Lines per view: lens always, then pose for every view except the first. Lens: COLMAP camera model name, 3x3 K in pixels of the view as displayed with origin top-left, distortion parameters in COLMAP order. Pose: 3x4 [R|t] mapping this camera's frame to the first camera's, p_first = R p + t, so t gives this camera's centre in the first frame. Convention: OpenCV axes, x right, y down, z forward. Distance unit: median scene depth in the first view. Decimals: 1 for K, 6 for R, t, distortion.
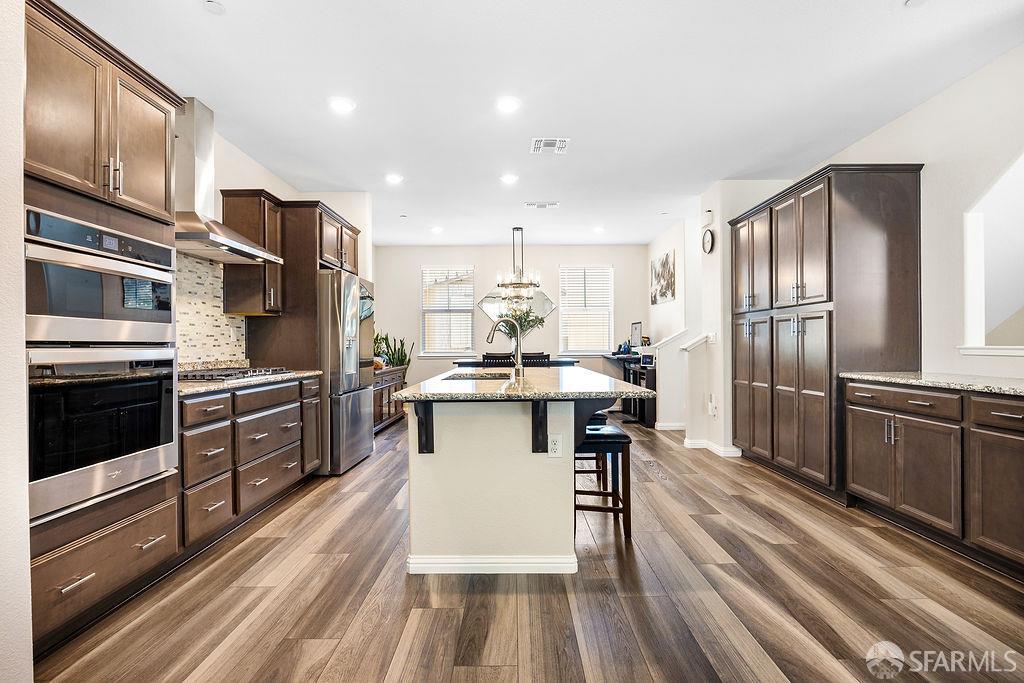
lens RADIAL K [[497.3, 0, 515.4], [0, 497.3, 346.0], [0, 0, 1]] dist [-0.001752, -0.000340]
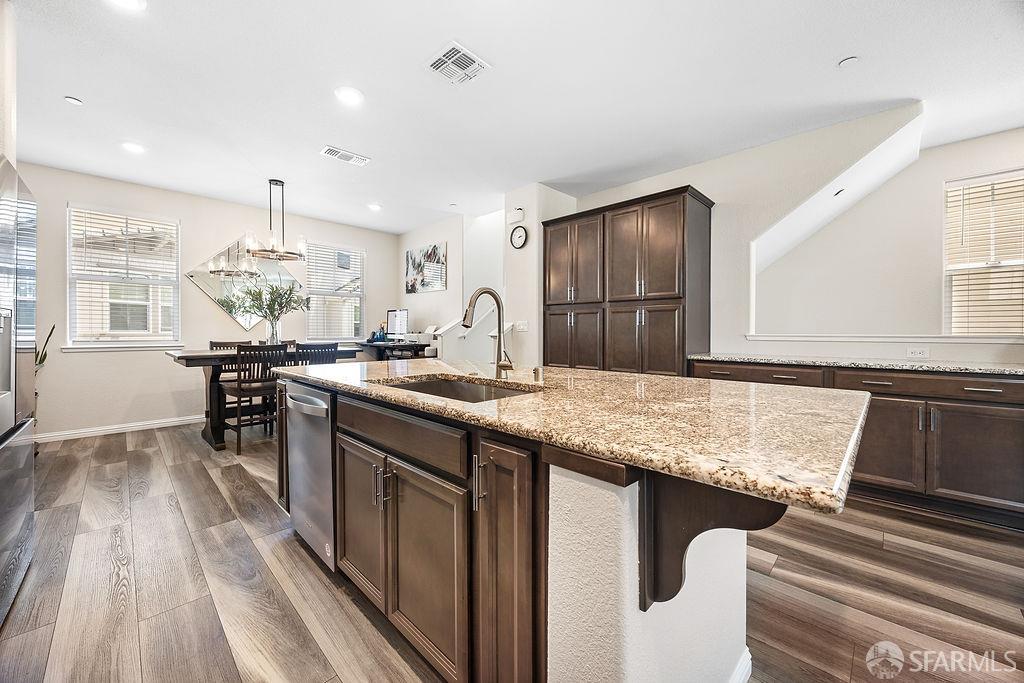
lens RADIAL K [[391.4, 0, 512.0], [0, 391.4, 335.4], [0, 0, 1]] dist [-0.000079, 0.000093]
pose [[0.705802, 0.000023, 0.708409, -0.315952], [-0.003676, 0.999987, 0.003630, 0.002594], [-0.708400, -0.005166, 0.705793, 0.560202]]
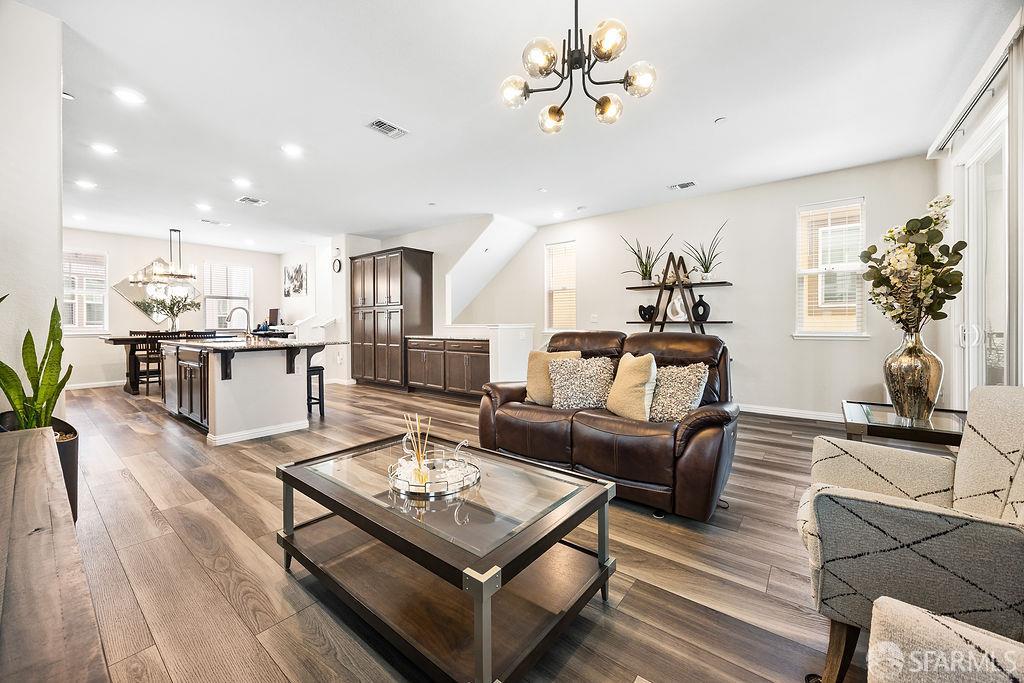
lens RADIAL K [[394.5, 0, 514.4], [0, 394.5, 325.8], [0, 0, 1]] dist [-0.001287, -0.000377]
pose [[0.623815, 0.000999, 0.781571, -0.439003], [0.001504, 0.999996, -0.002478, 0.011557], [-0.781571, 0.002721, 0.623811, -0.515122]]
